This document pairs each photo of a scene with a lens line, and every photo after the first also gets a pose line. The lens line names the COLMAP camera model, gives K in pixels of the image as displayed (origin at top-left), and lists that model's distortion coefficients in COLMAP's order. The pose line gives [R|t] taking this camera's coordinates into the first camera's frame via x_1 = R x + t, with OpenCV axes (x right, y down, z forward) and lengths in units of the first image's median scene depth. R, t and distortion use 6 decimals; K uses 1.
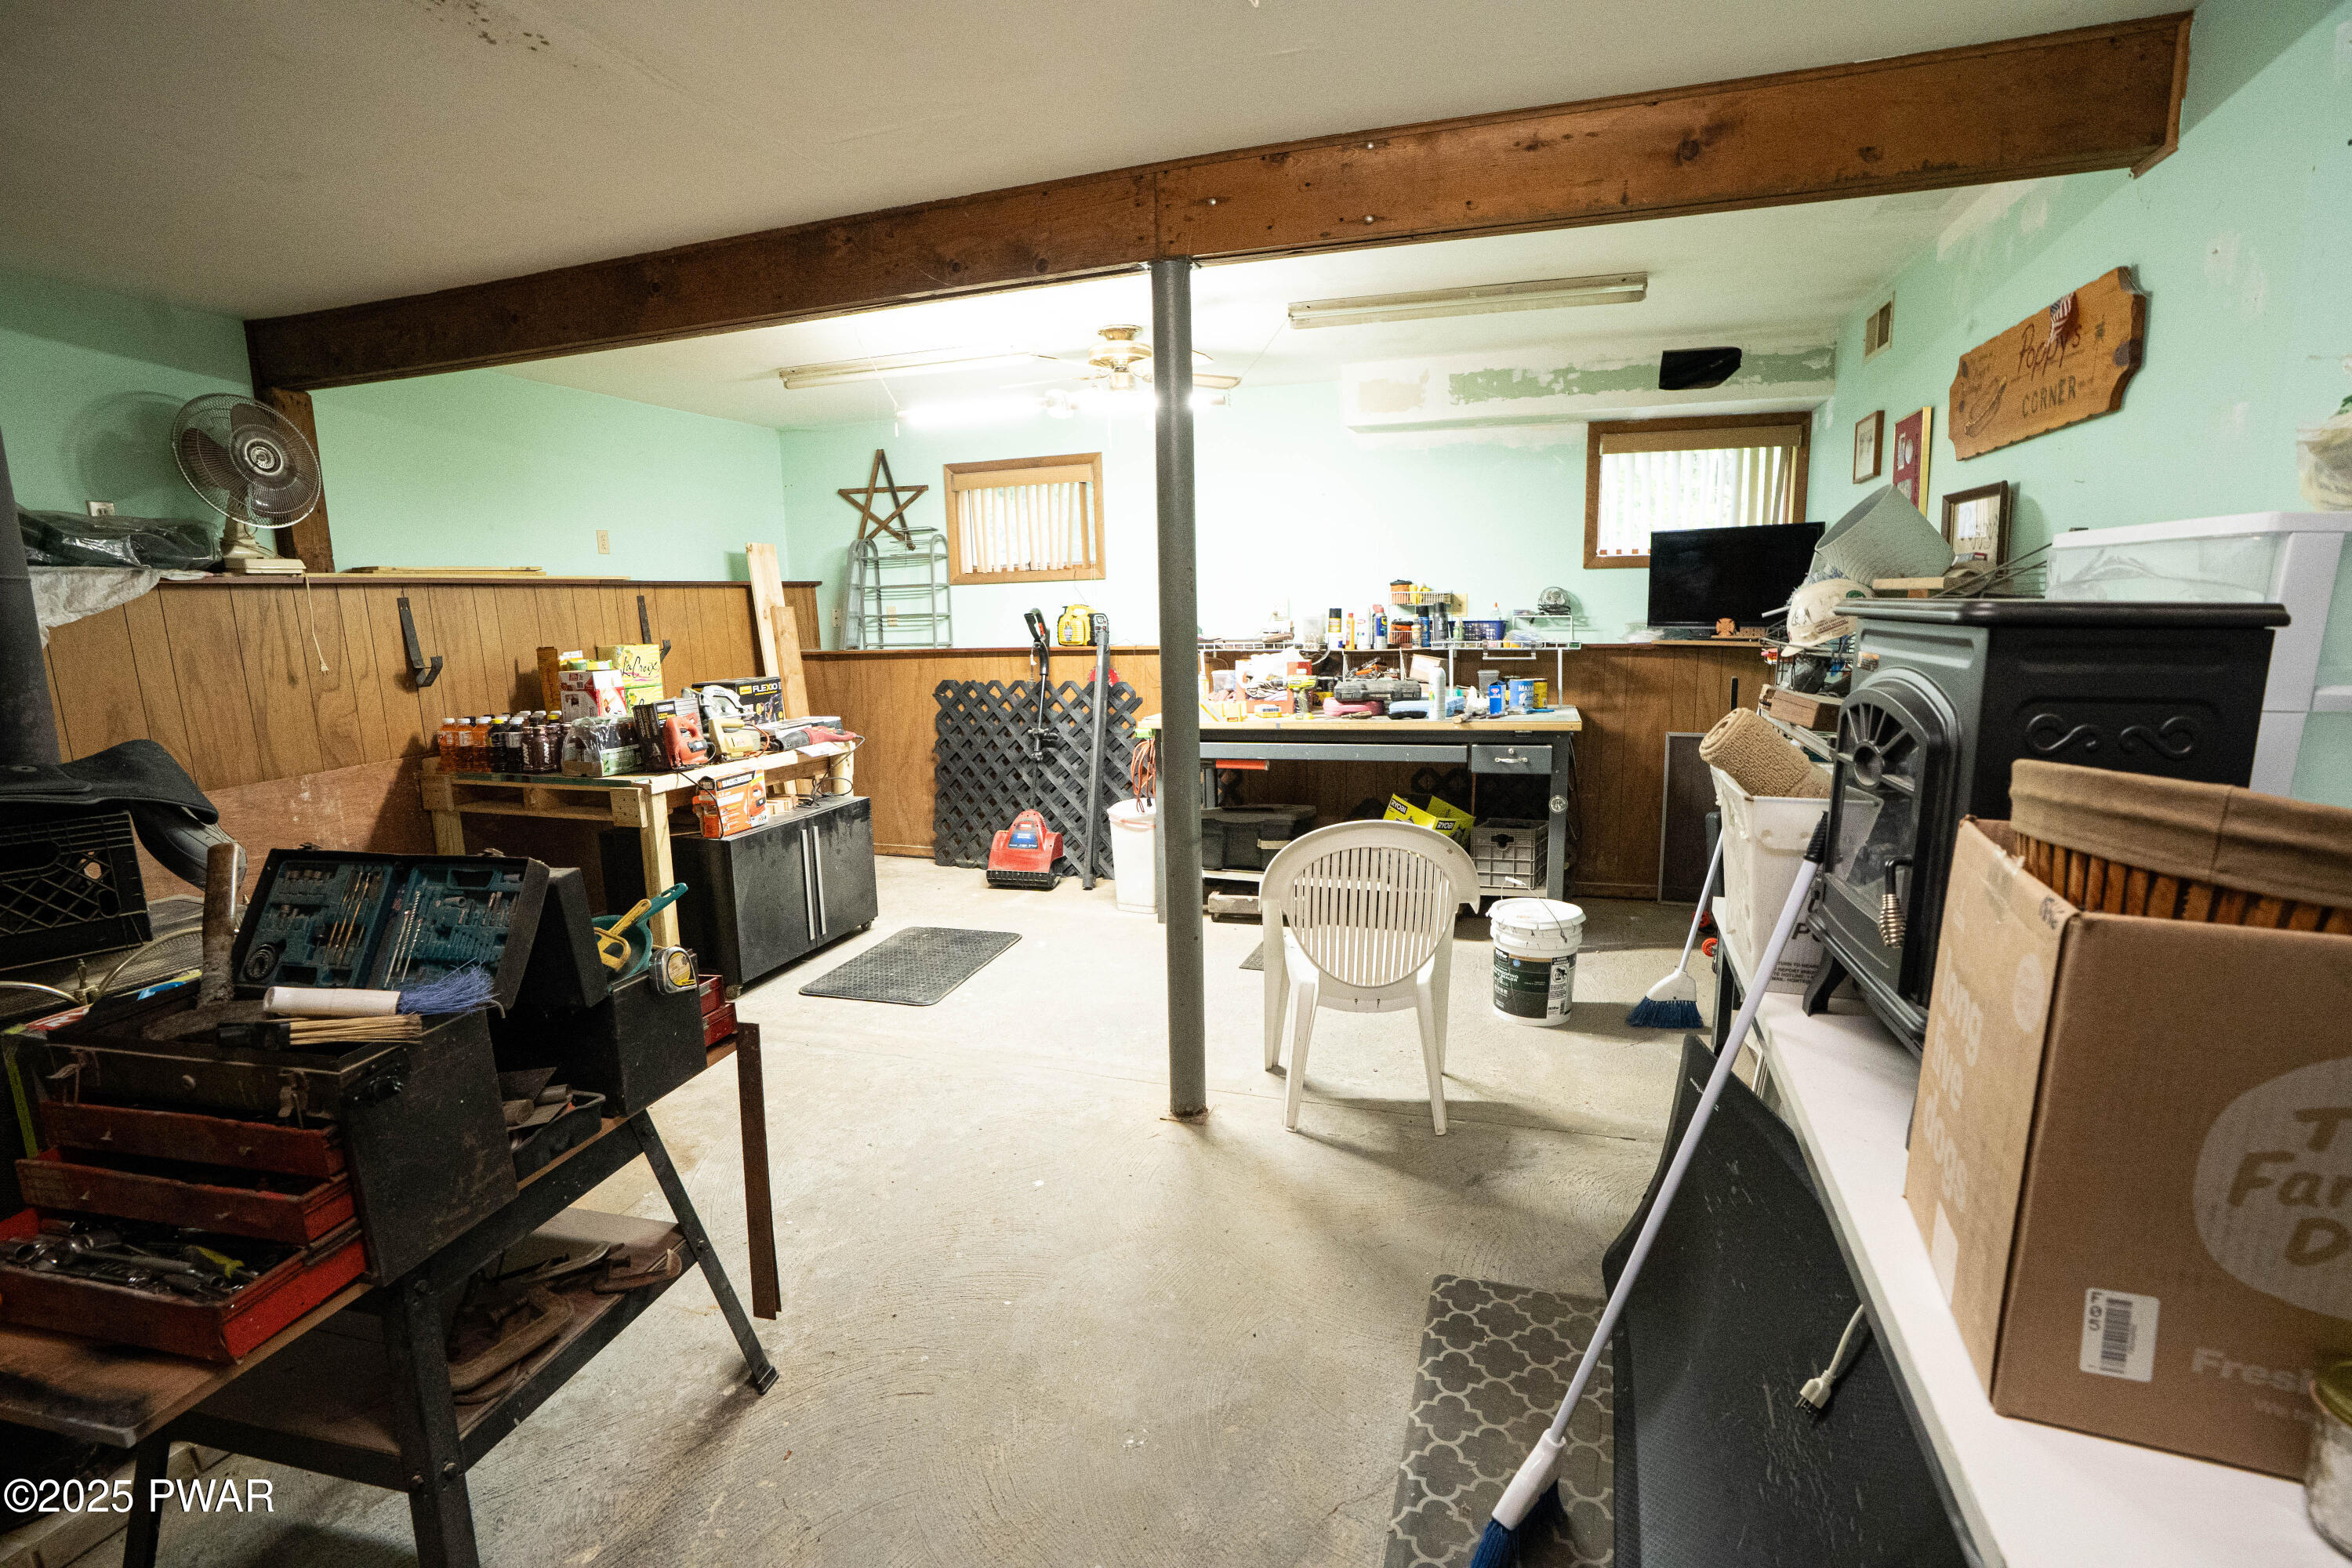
lens RADIAL K [[1093.0, 0, 1181.8], [0, 1093.0, 787.5], [0, 0, 1]] dist [-0.064704, 0.025113]
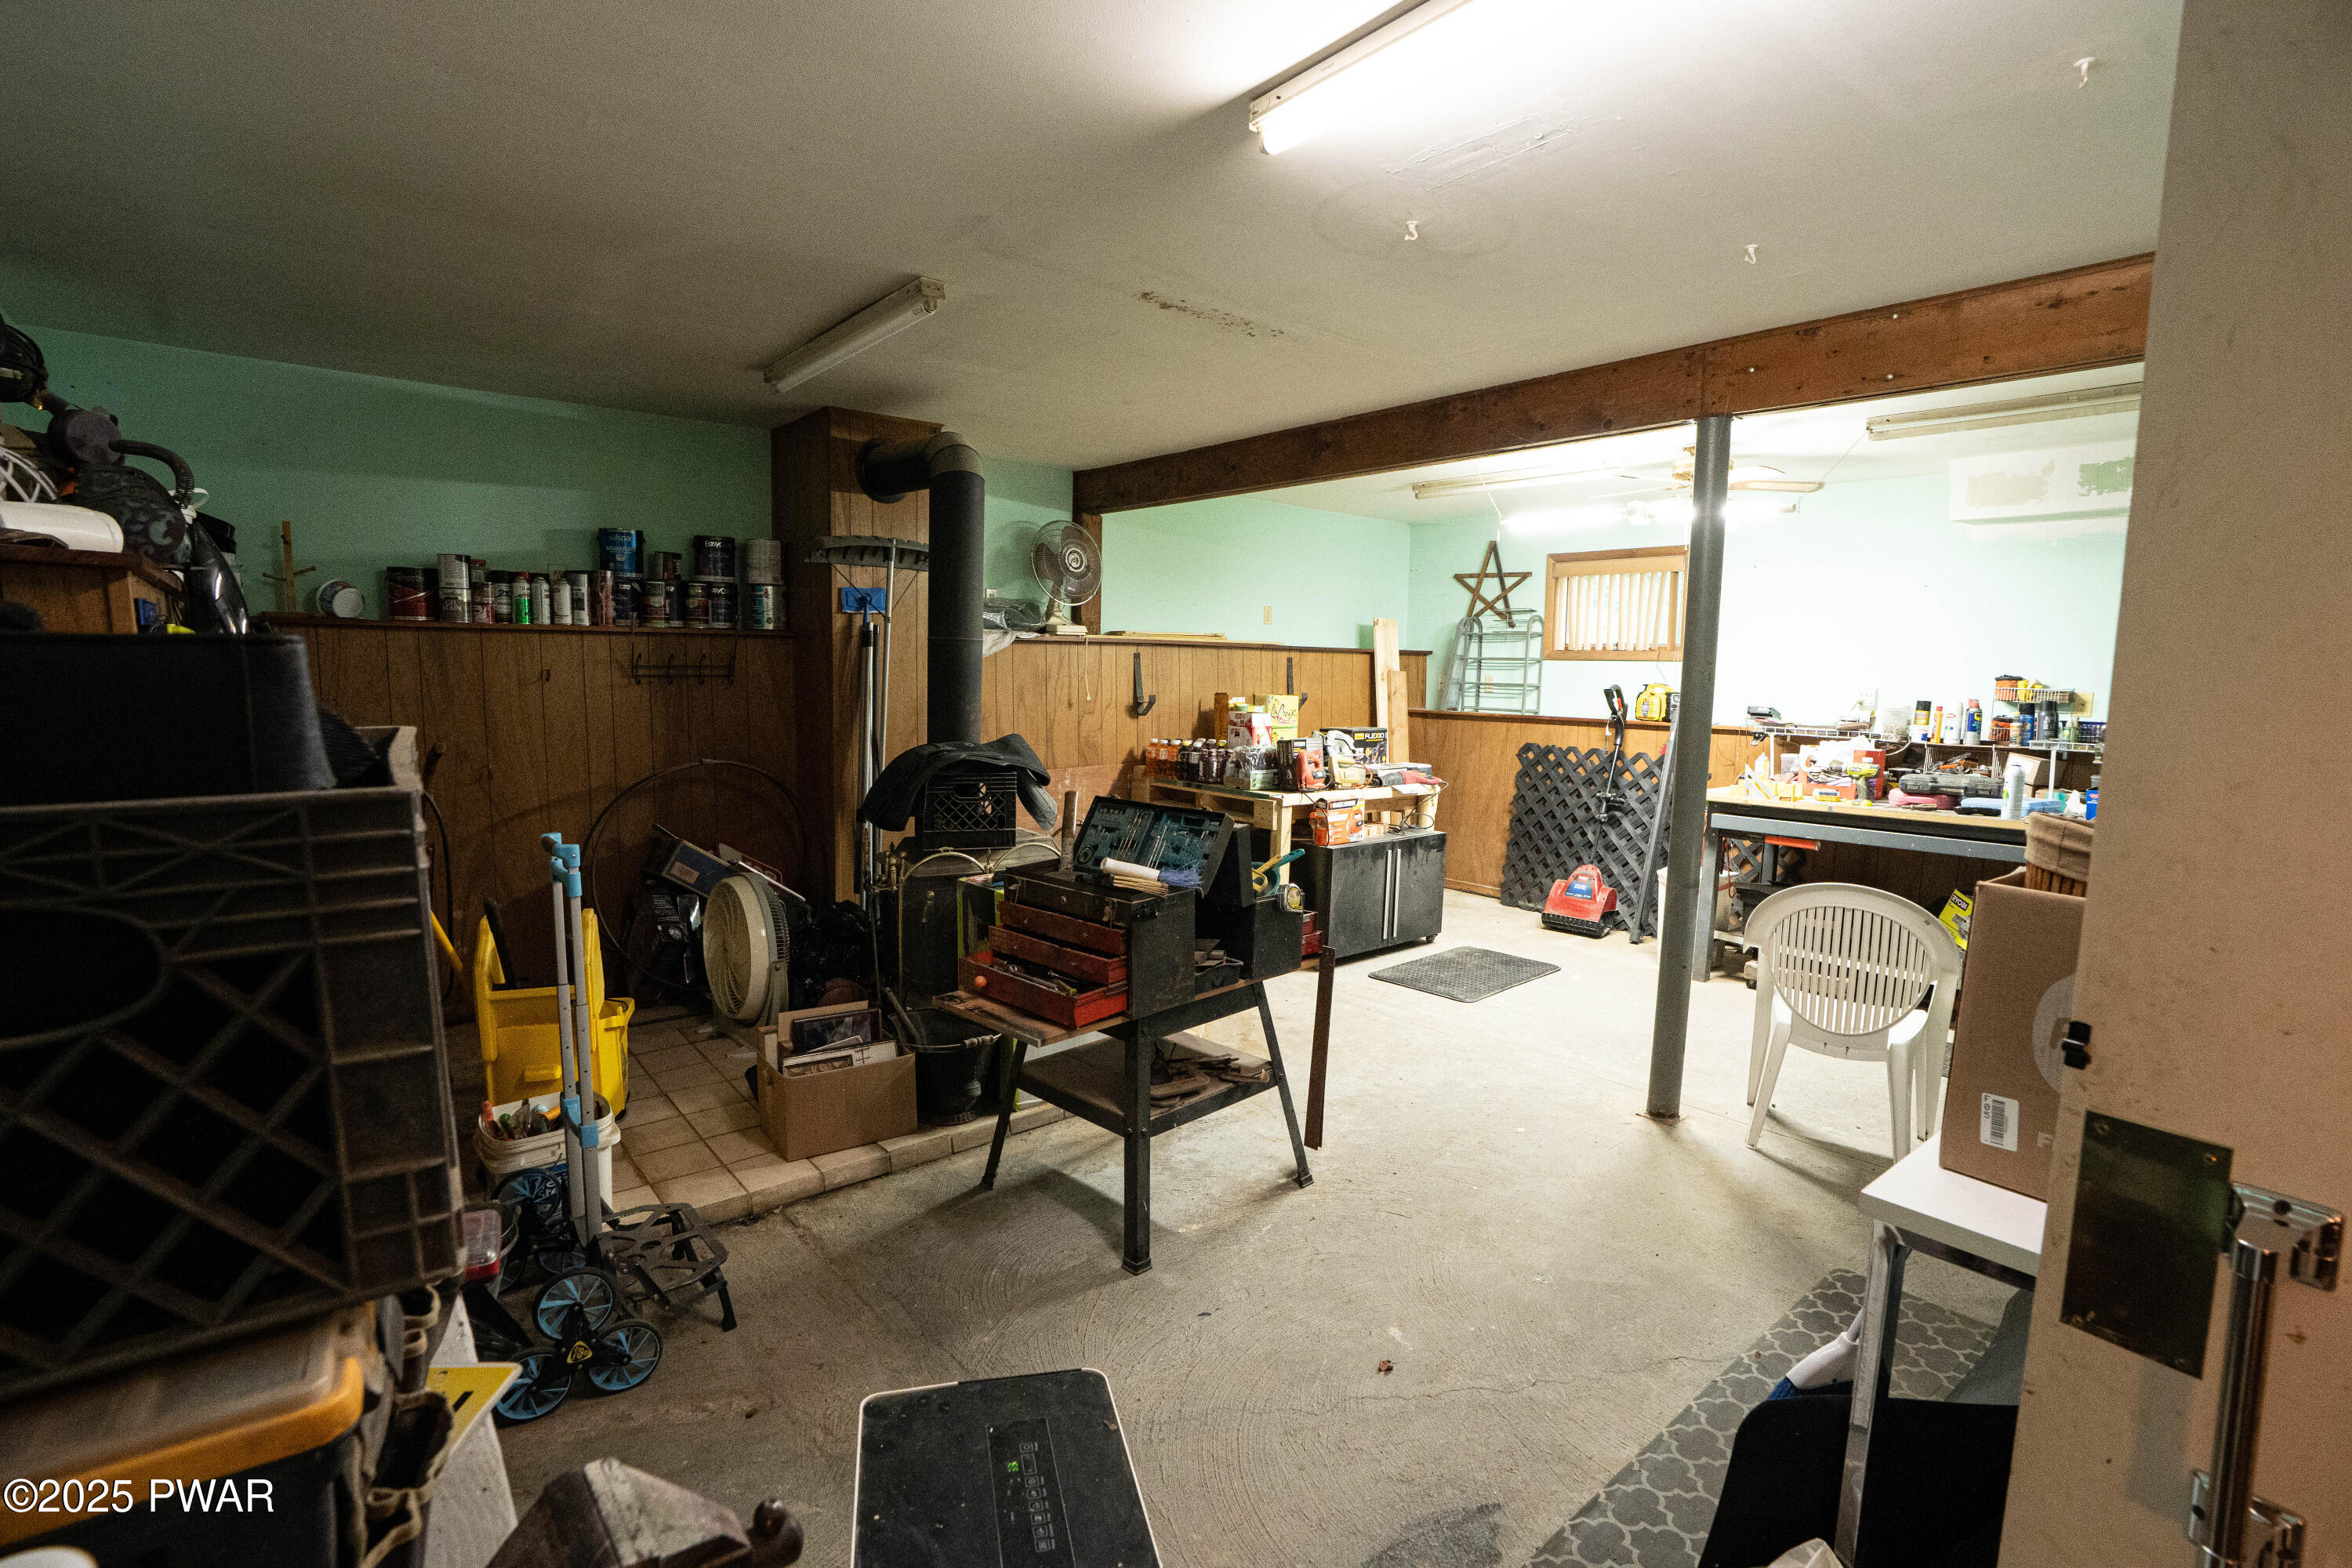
lens RADIAL K [[1093.0, 0, 1158.7], [0, 1093.0, 788.1], [0, 0, 1]] dist [-0.064704, 0.025113]
pose [[0.840314, 0.097669, -0.533230, 0.118979], [-0.127716, 0.991616, -0.019638, 0.034554], [0.526841, 0.084604, 0.845743, -0.273367]]
